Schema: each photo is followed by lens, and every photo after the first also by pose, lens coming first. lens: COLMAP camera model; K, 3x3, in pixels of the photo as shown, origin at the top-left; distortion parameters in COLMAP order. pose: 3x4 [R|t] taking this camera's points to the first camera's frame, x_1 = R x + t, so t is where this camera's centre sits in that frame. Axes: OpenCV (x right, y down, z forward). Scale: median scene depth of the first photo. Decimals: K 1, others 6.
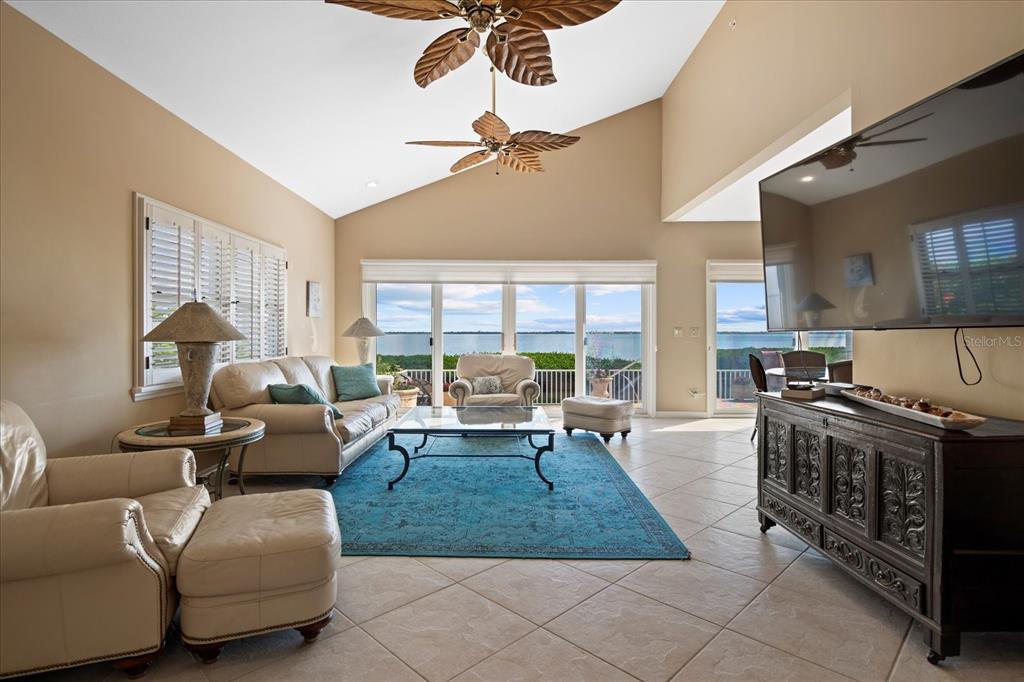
lens RADIAL K [[522.6, 0, 501.7], [0, 522.6, 335.1], [0, 0, 1]] dist [0.006941, -0.000012]
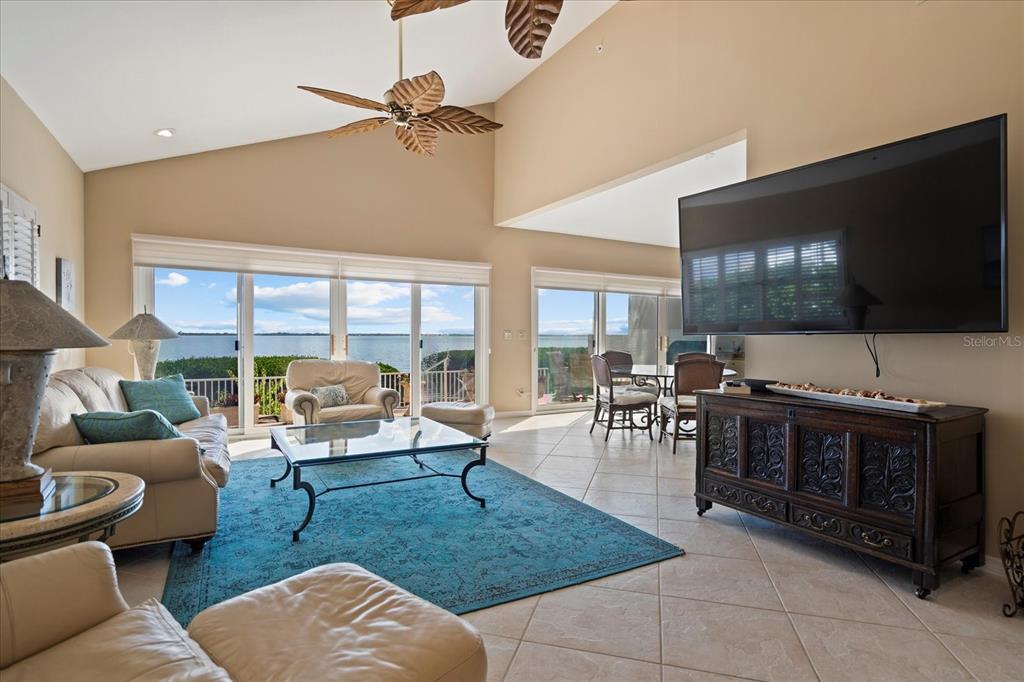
lens RADIAL K [[522.6, 0, 504.4], [0, 522.6, 344.3], [0, 0, 1]] dist [0.006941, -0.000012]
pose [[0.870814, -0.005557, 0.491581, -0.303292], [-0.001343, 0.999906, 0.013681, -0.001176], [-0.491611, -0.012574, 0.870724, 0.181372]]
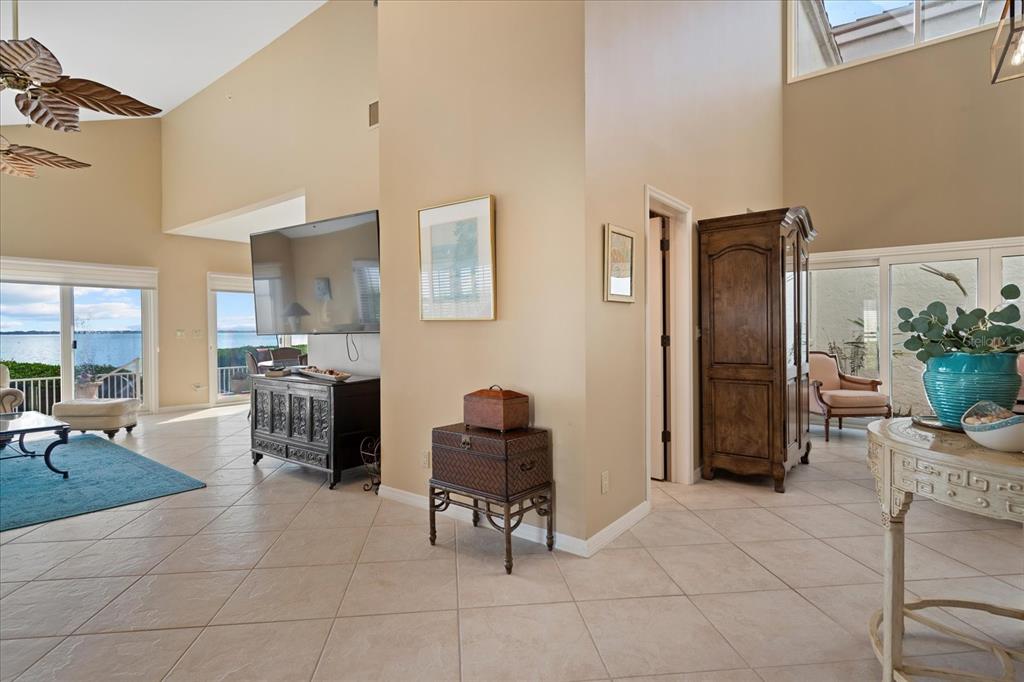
lens RADIAL K [[522.6, 0, 506.6], [0, 522.6, 334.9], [0, 0, 1]] dist [0.006941, -0.000012]
pose [[0.619256, -0.011187, 0.785109, -0.188841], [0.009339, 0.999933, 0.006882, -0.008549], [-0.785133, 0.003071, 0.619319, -0.409313]]
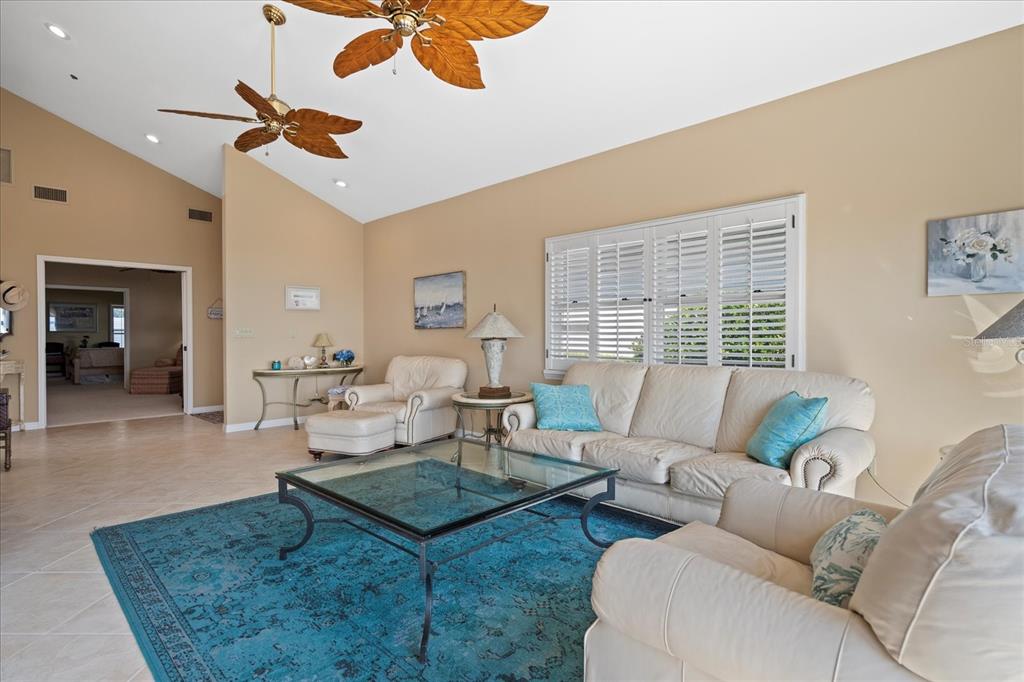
lens RADIAL K [[522.6, 0, 508.0], [0, 522.6, 334.2], [0, 0, 1]] dist [0.006941, -0.000012]
pose [[-0.705200, 0.000389, -0.709009, 0.352051], [-0.002041, 0.999995, 0.002579, -0.001421], [0.709006, 0.003266, -0.705195, 1.600962]]
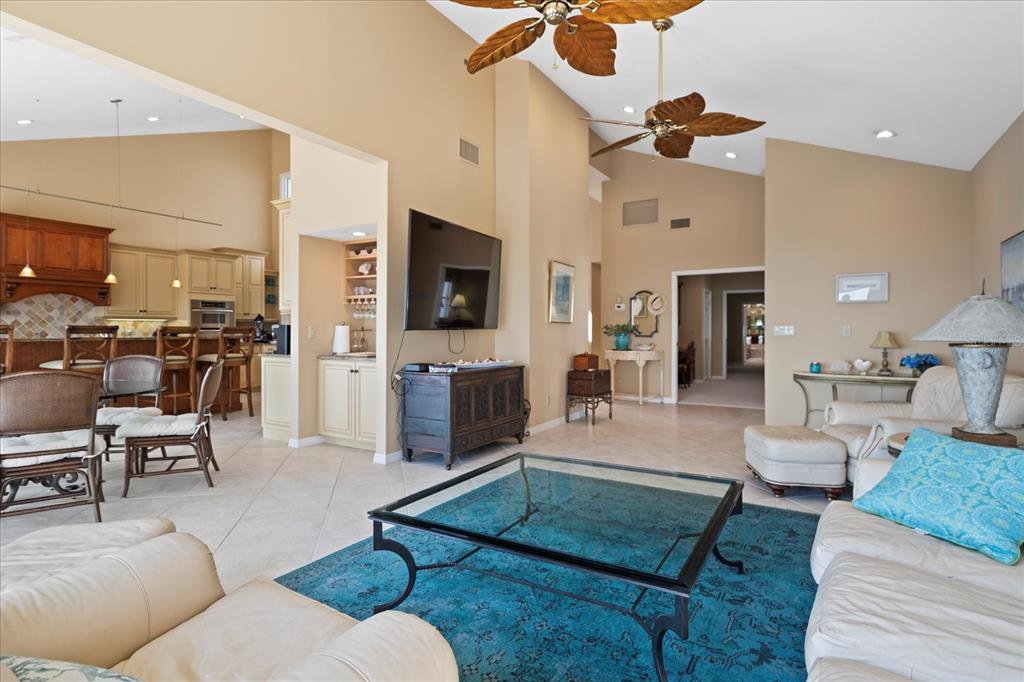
lens RADIAL K [[522.6, 0, 507.8], [0, 522.6, 330.7], [0, 0, 1]] dist [0.006941, -0.000012]
pose [[-0.855545, -0.001227, 0.517727, -0.285292], [0.000498, 0.999995, 0.003193, -0.005435], [-0.517728, 0.002989, -0.855540, 1.602922]]
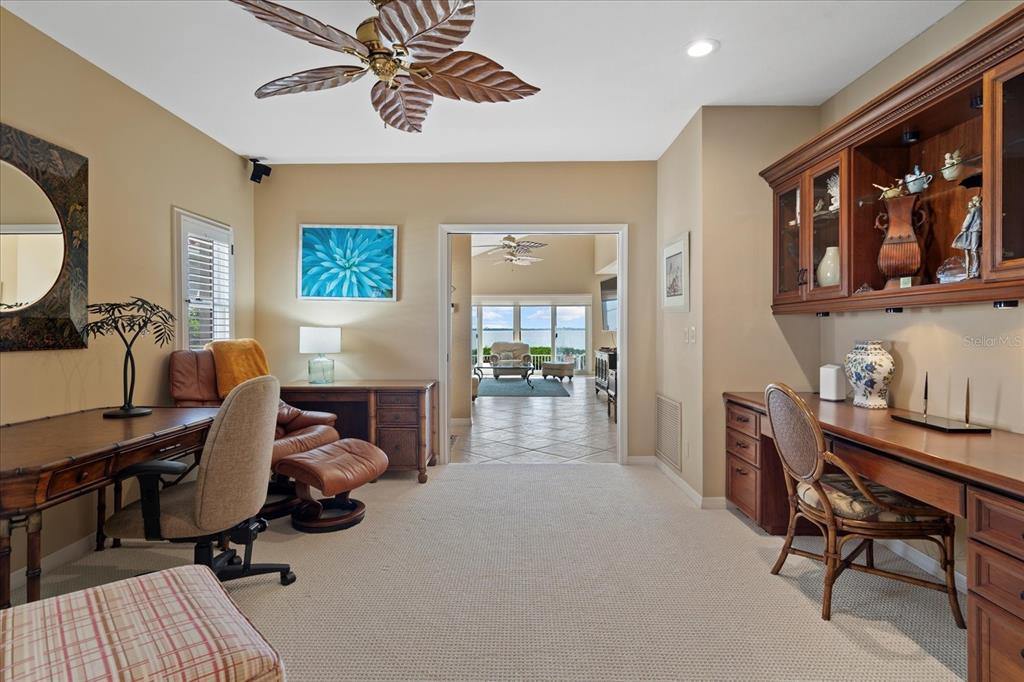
lens RADIAL K [[522.6, 0, 512.6], [0, 522.6, 337.5], [0, 0, 1]] dist [0.006941, -0.000012]
pose [[0.999960, -0.005707, 0.006883, -0.025728], [0.005716, 0.999983, -0.001277, 0.035388], [-0.006876, 0.001316, 0.999975, -1.629531]]
